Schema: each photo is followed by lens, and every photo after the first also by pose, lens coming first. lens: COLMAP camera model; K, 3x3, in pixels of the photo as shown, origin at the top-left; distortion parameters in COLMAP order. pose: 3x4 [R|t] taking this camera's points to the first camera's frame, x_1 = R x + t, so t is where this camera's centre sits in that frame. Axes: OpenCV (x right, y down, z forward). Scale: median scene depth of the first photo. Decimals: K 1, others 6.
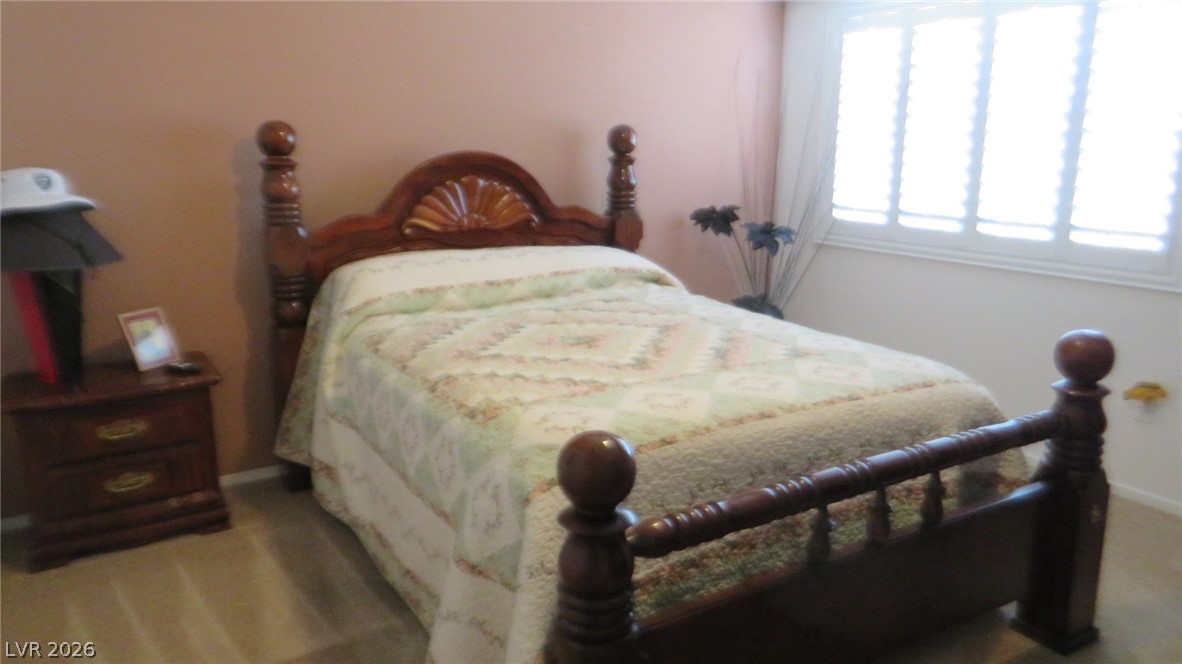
lens RADIAL K [[851.8, 0, 588.3], [0, 851.8, 328.2], [0, 0, 1]] dist [0.007539, 0.000603]
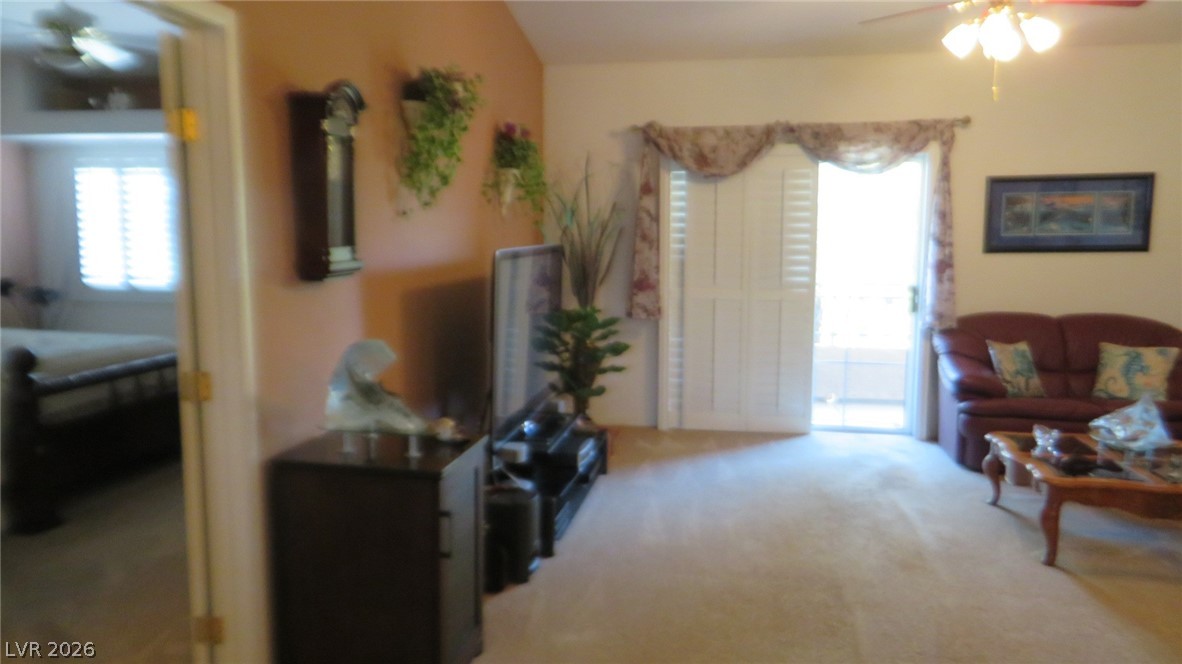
lens RADIAL K [[851.8, 0, 588.3], [0, 851.8, 328.2], [0, 0, 1]] dist [0.007539, 0.000603]
pose [[0.665207, -0.087228, 0.741547, -0.444525], [0.165559, 0.985662, -0.032571, 0.260179], [-0.728073, 0.144436, 0.670110, -1.180136]]
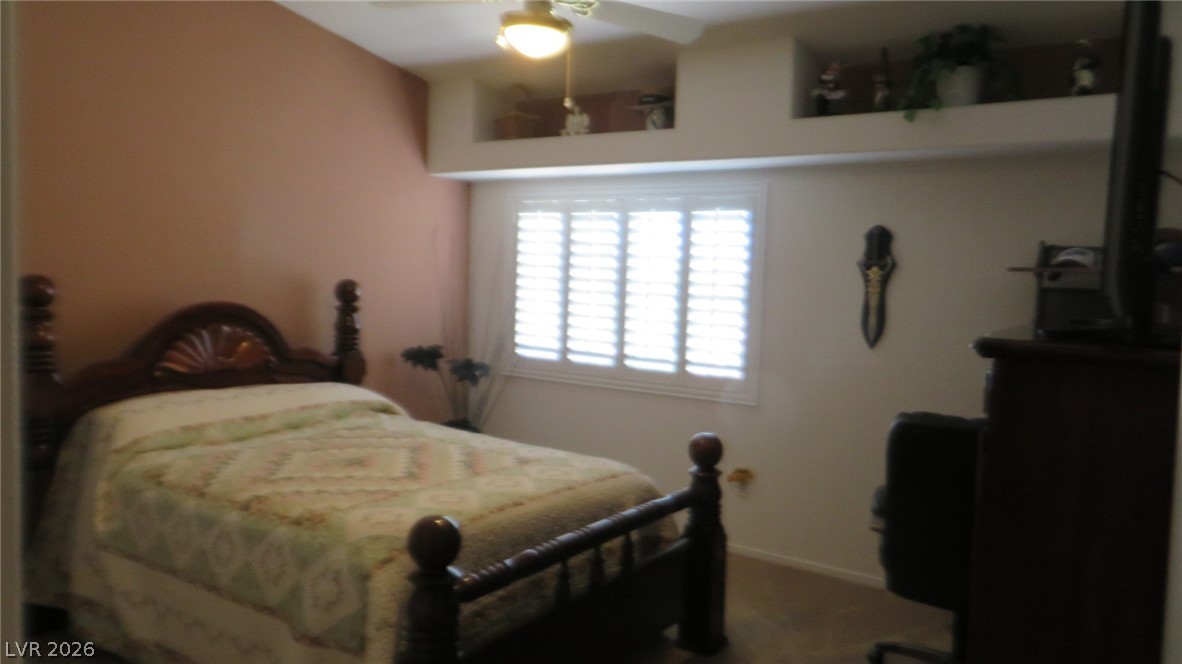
lens RADIAL K [[851.8, 0, 588.3], [0, 851.8, 328.2], [0, 0, 1]] dist [0.007539, 0.000603]
pose [[0.915360, 0.001376, 0.402633, -0.198925], [0.057198, 0.989408, -0.133416, 0.007169], [-0.398552, 0.145153, 0.905586, -0.290684]]
